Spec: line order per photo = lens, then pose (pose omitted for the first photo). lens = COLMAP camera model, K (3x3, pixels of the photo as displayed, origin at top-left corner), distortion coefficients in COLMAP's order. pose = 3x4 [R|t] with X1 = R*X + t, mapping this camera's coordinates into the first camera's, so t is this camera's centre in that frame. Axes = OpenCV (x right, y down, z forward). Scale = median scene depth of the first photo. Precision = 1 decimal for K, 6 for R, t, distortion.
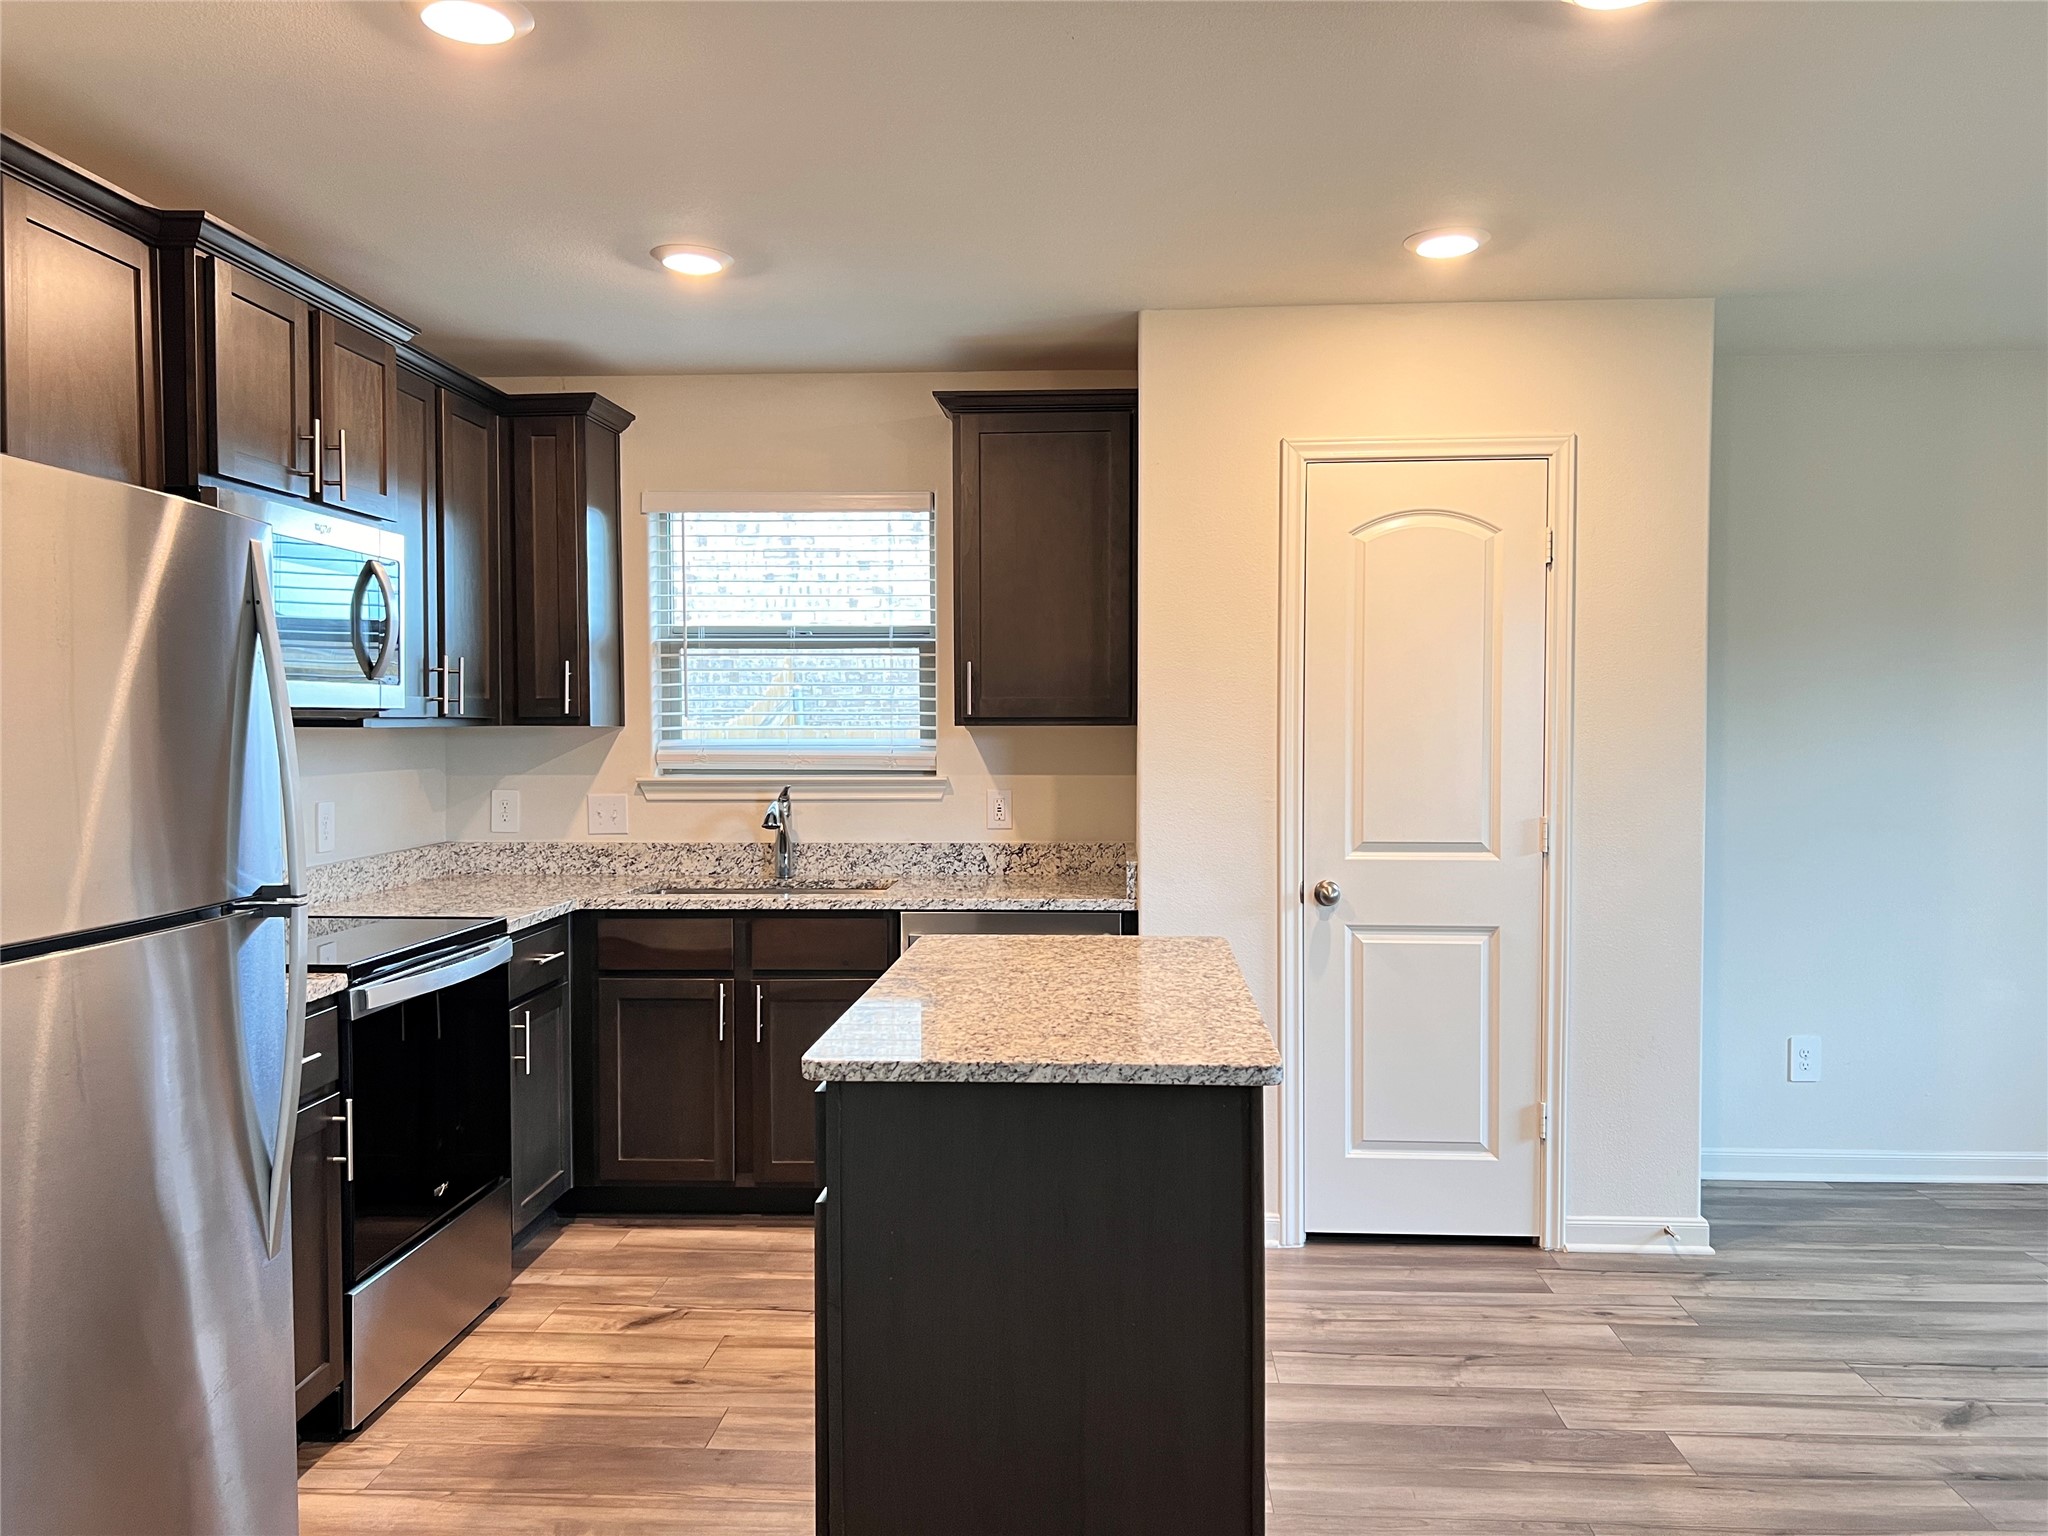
lens RADIAL K [[1549.7, 0, 1030.5], [0, 1549.7, 778.4], [0, 0, 1]] dist [0.051380, -0.062608]
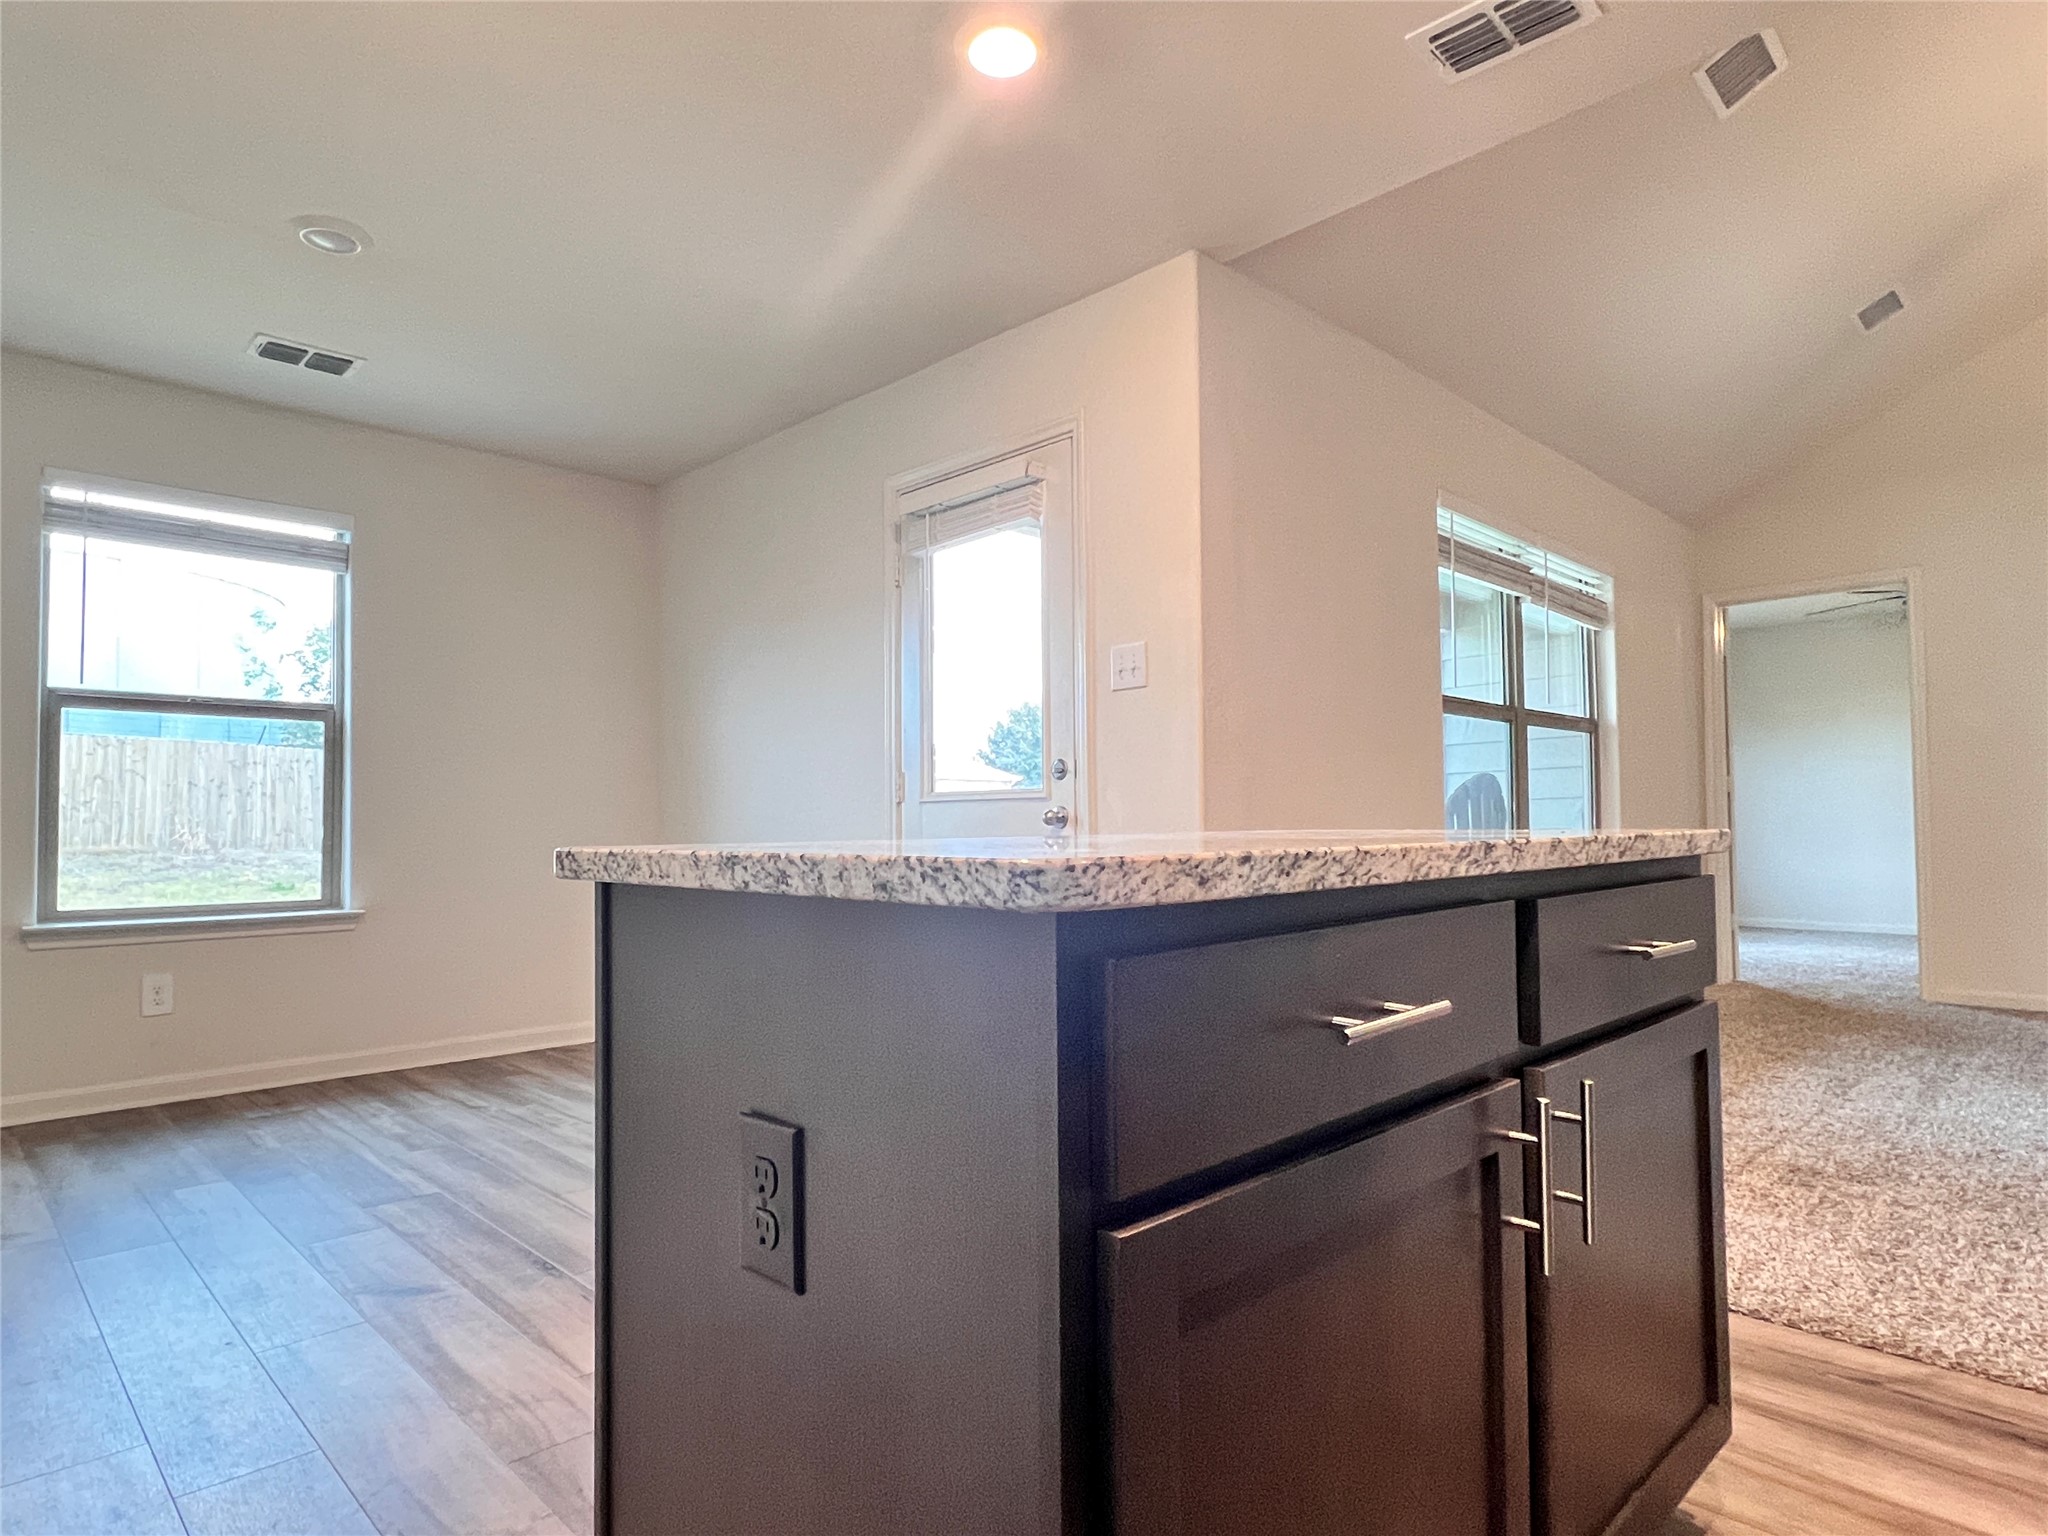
lens RADIAL K [[1141.7, 0, 1021.1], [0, 1141.7, 786.6], [0, 0, 1]] dist [-0.000208, 0.001107]
pose [[-0.740420, 0.031500, 0.671406, -0.165044], [0.035948, 0.999327, -0.007241, 0.080874], [-0.671183, 0.018774, -0.741054, 1.010982]]
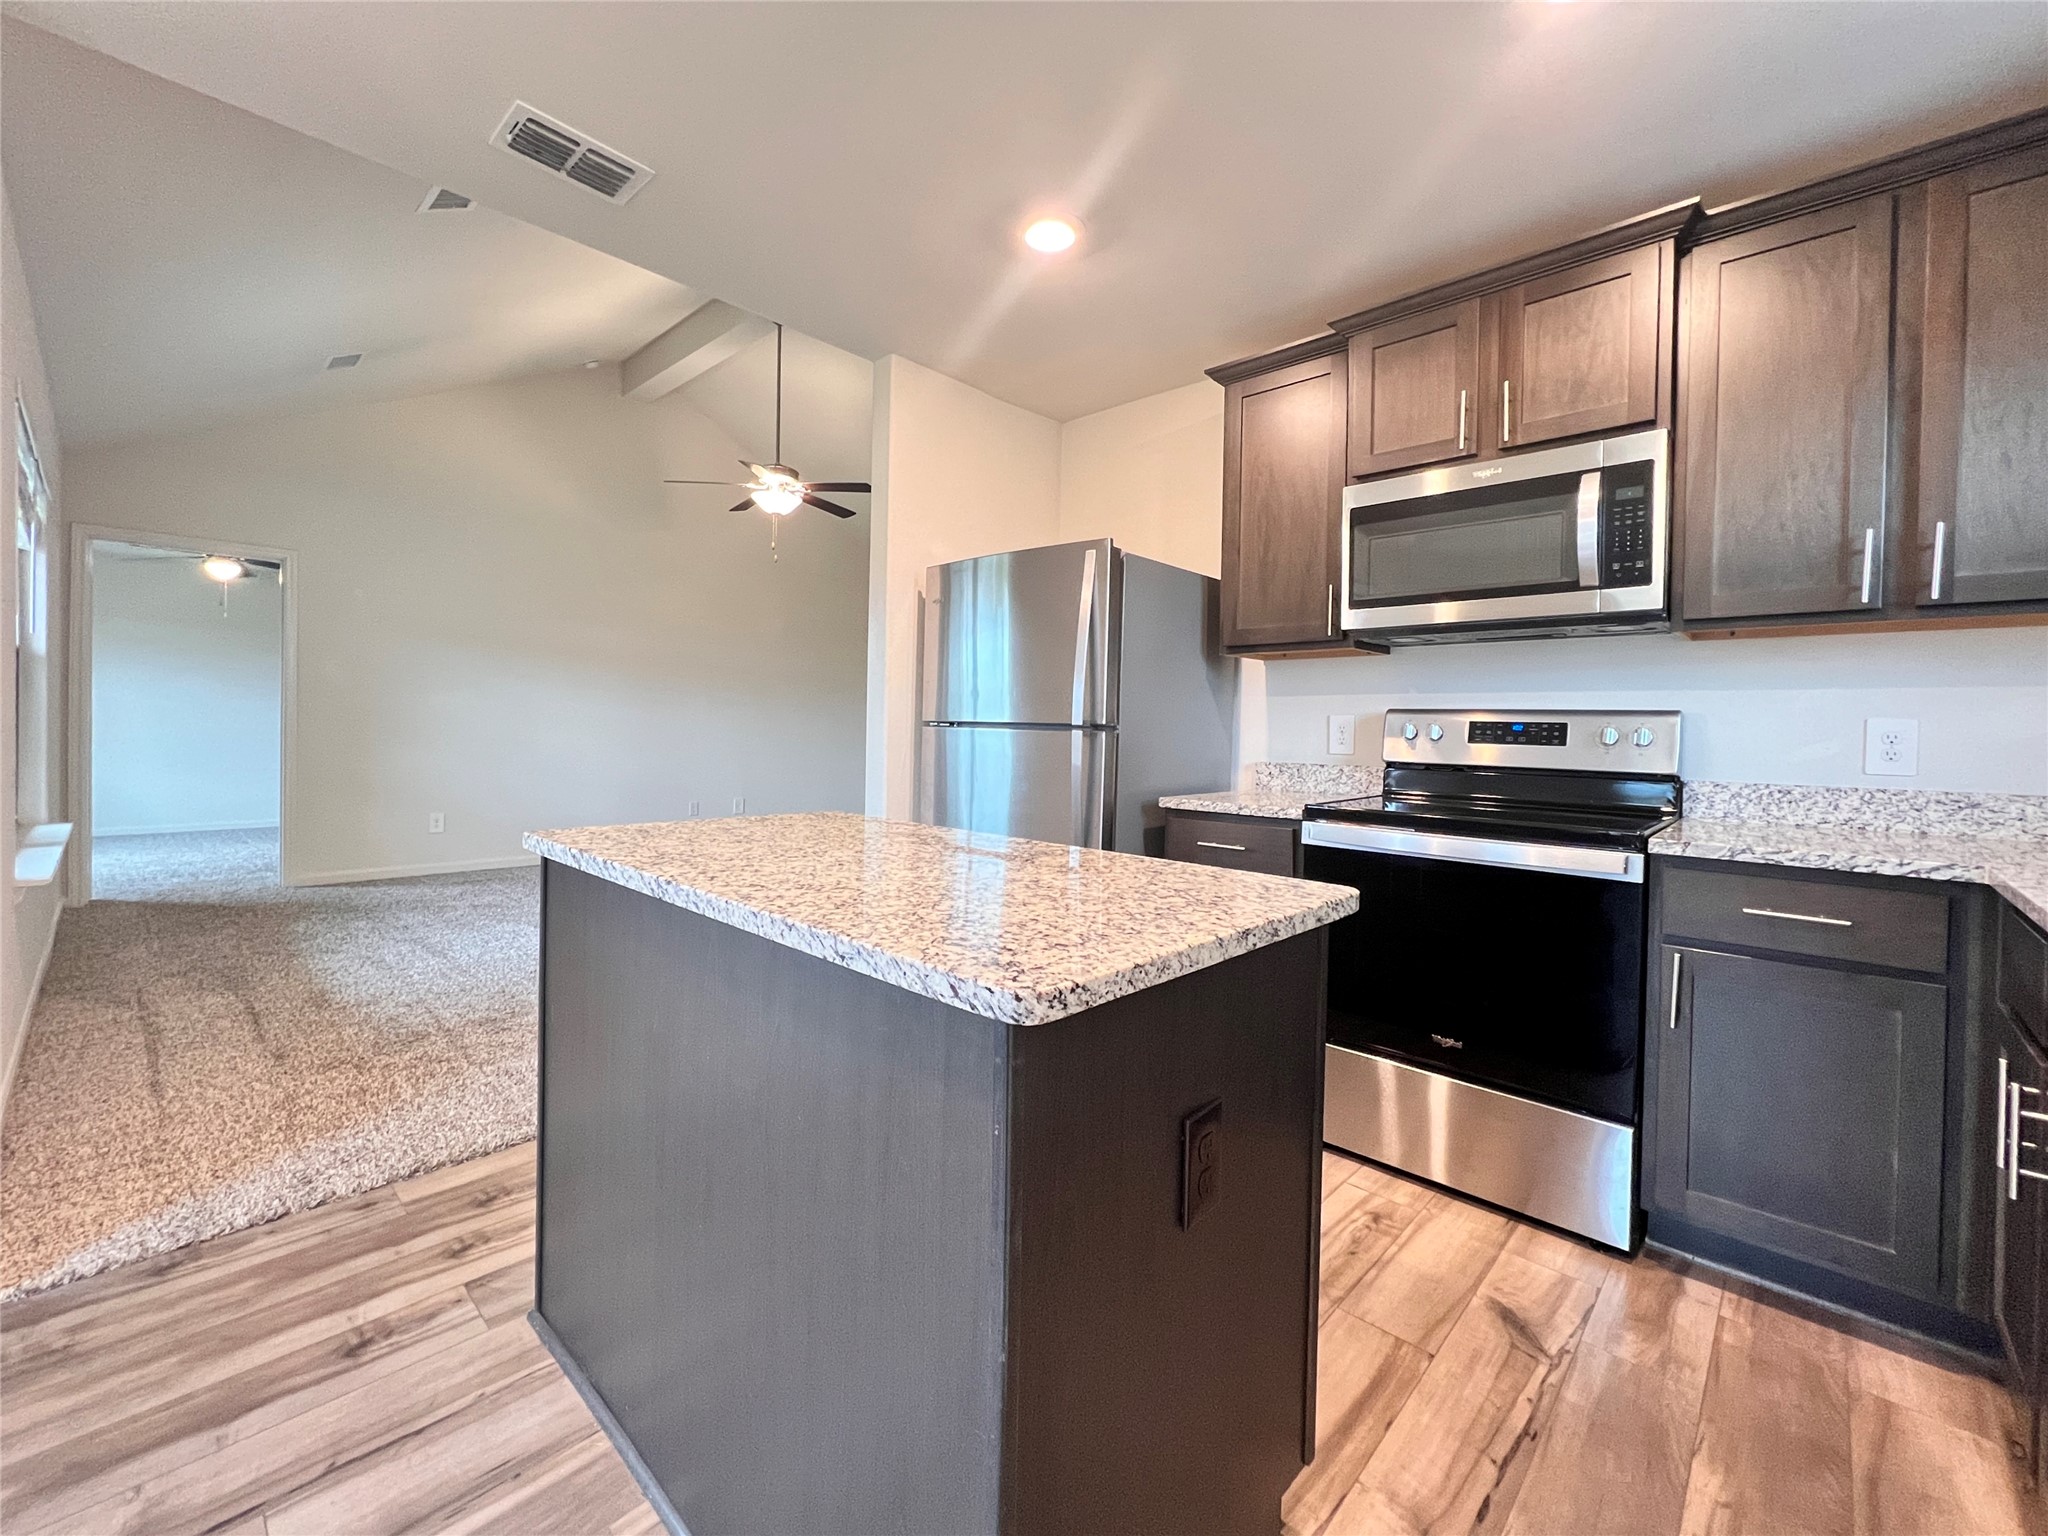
lens RADIAL K [[854.1, 0, 1021.9], [0, 854.1, 736.2], [0, 0, 1]] dist [-0.001742, 0.000427]
pose [[-0.644067, 0.000625, -0.764969, 0.246021], [-0.044144, 0.998303, 0.037982, 0.030078], [0.763695, 0.058232, -0.642946, 0.989481]]
